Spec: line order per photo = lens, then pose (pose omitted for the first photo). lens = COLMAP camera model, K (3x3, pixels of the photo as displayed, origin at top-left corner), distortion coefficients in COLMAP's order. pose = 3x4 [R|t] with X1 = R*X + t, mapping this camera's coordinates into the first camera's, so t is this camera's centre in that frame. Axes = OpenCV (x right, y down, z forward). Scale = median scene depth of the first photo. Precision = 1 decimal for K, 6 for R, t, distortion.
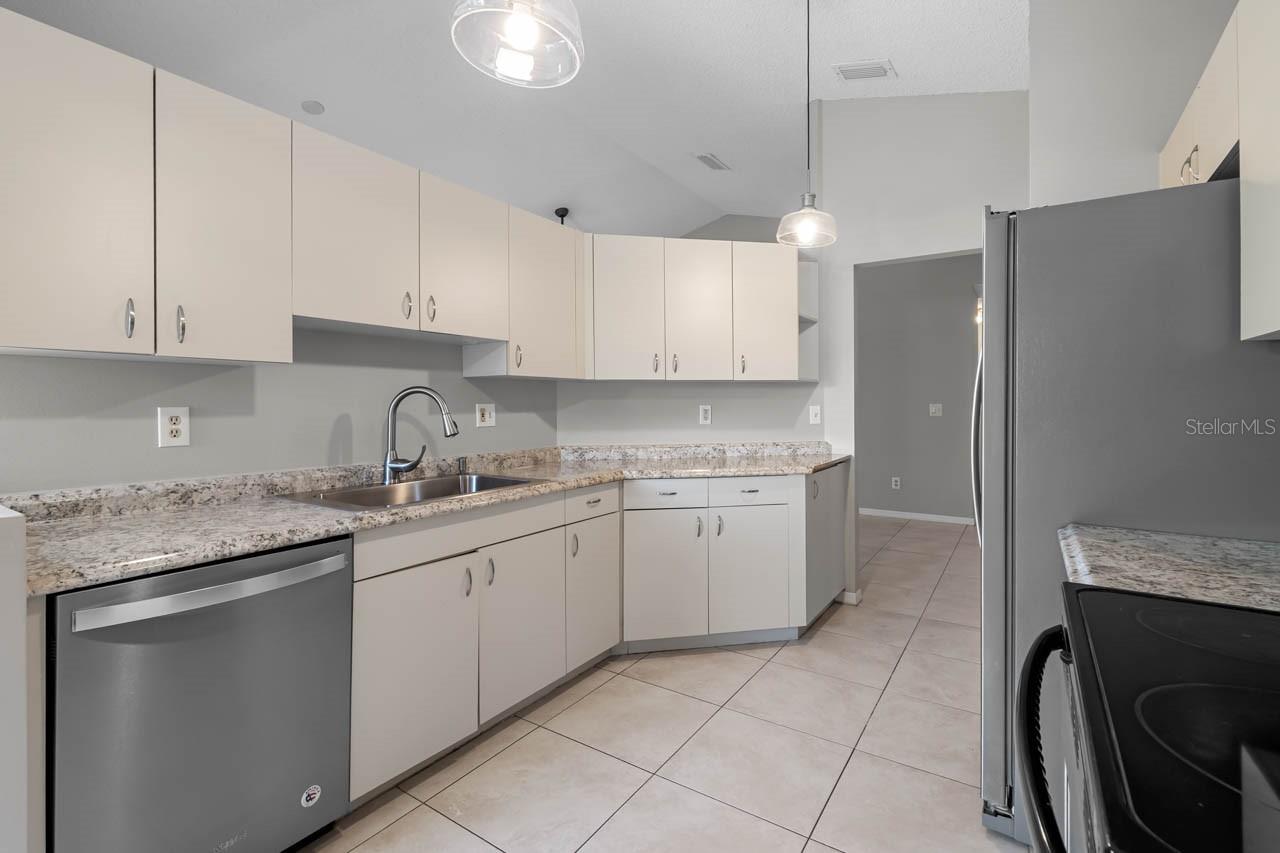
lens RADIAL K [[581.4, 0, 633.8], [0, 581.4, 401.8], [0, 0, 1]] dist [0.001896, 0.000020]
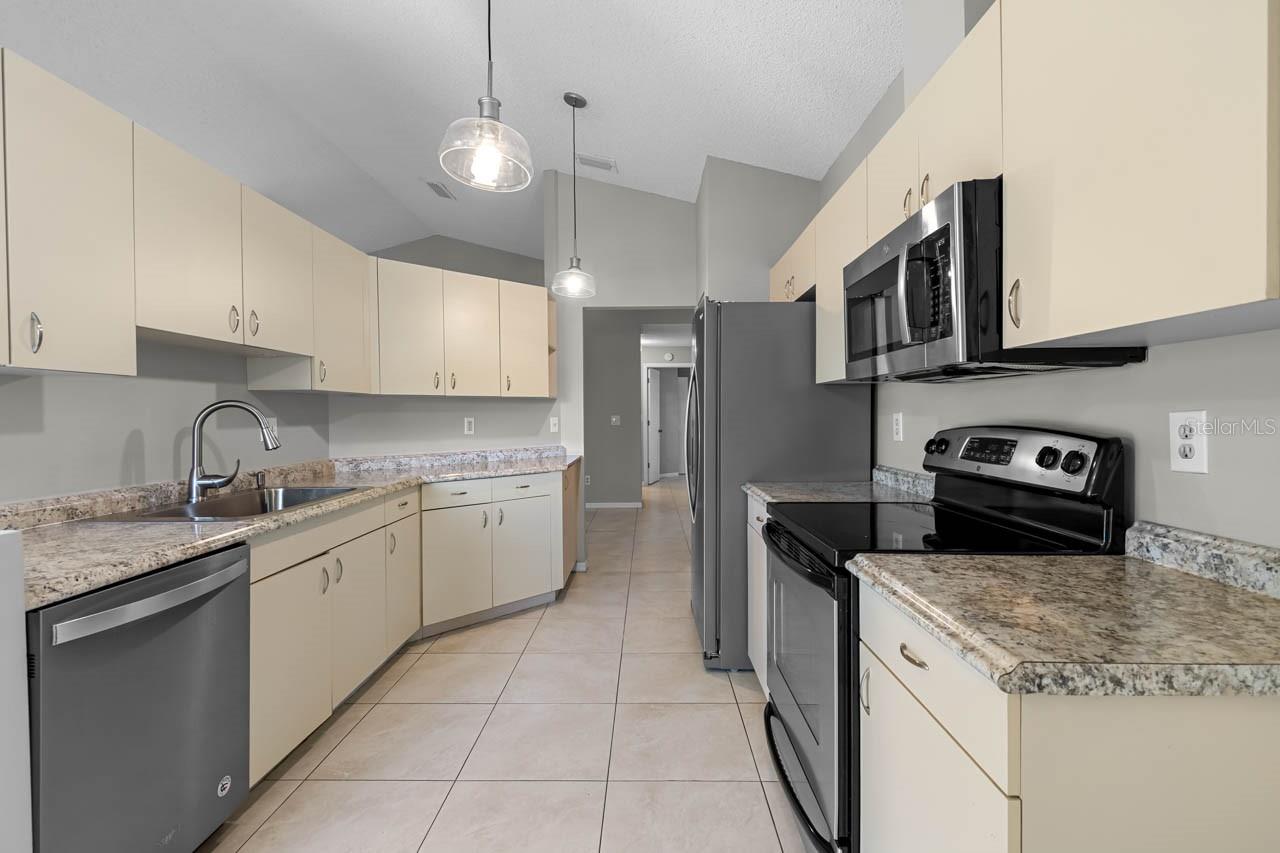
lens RADIAL K [[569.0, 0, 638.6], [0, 569.0, 423.0], [0, 0, 1]] dist [0.000800, -0.000080]
pose [[0.837741, -0.012190, 0.545932, -0.266342], [0.003757, 0.999856, 0.016561, -0.001092], [-0.546055, -0.011822, 0.837666, -0.154708]]
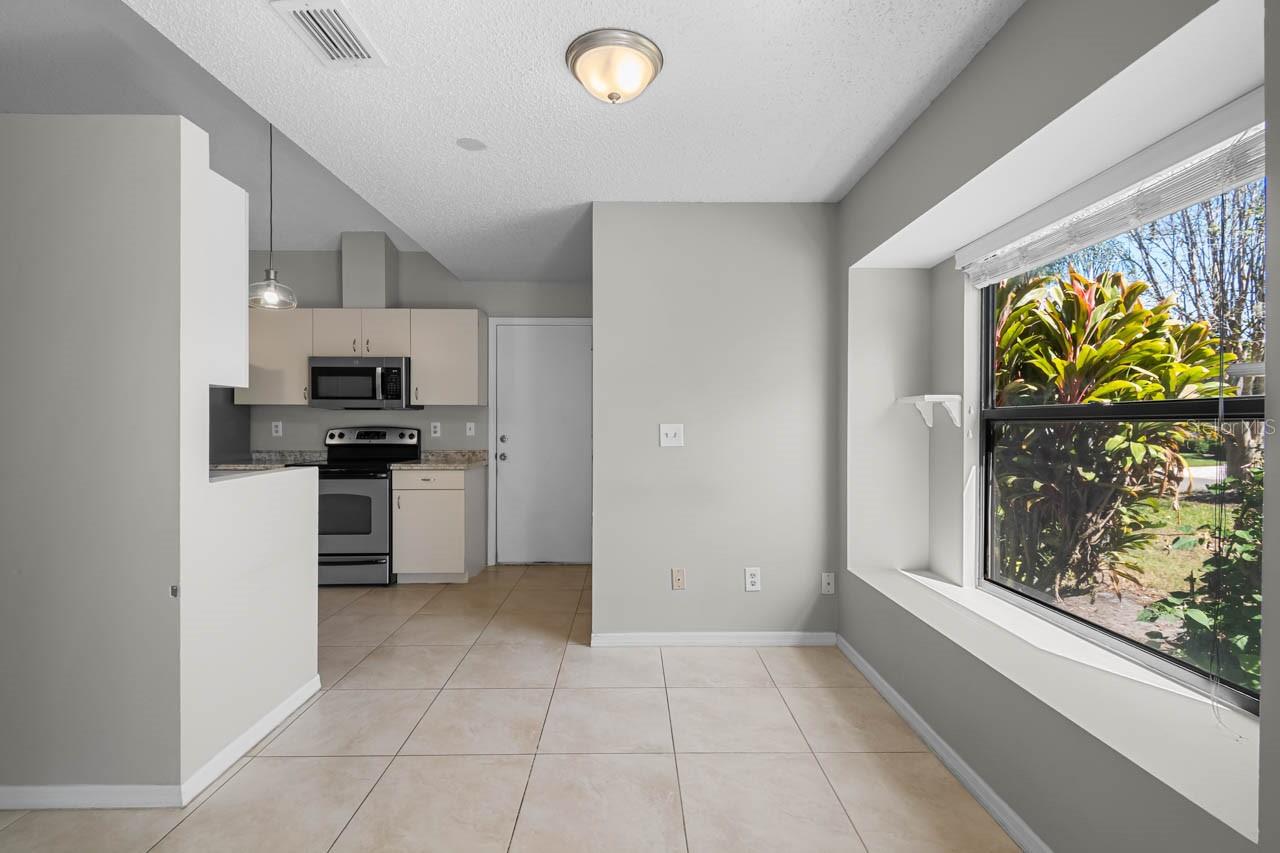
lens RADIAL K [[569.0, 0, 638.6], [0, 569.0, 423.0], [0, 0, 1]] dist [0.000800, -0.000080]
pose [[-0.569665, 0.001623, 0.821876, -1.500857], [-0.005322, 0.999970, -0.005664, 0.007340], [-0.821860, -0.007601, -0.569639, 0.457330]]
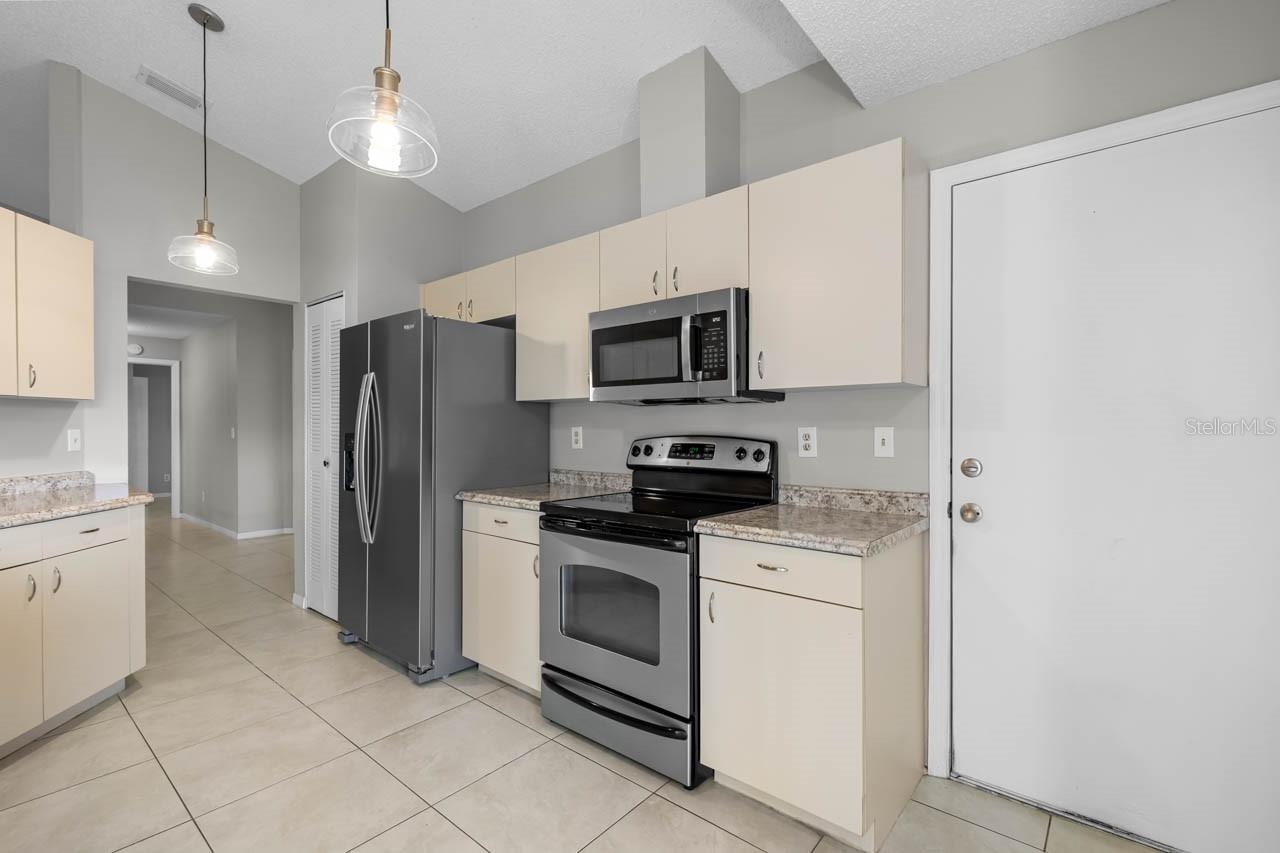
lens RADIAL K [[571.7, 0, 633.3], [0, 571.7, 431.0], [0, 0, 1]] dist [0.003380, 0.000267]
pose [[0.111332, -0.004419, 0.993773, -0.565057], [-0.004639, 0.999977, 0.004966, 0.001495], [-0.993772, -0.005163, 0.111309, 0.133338]]
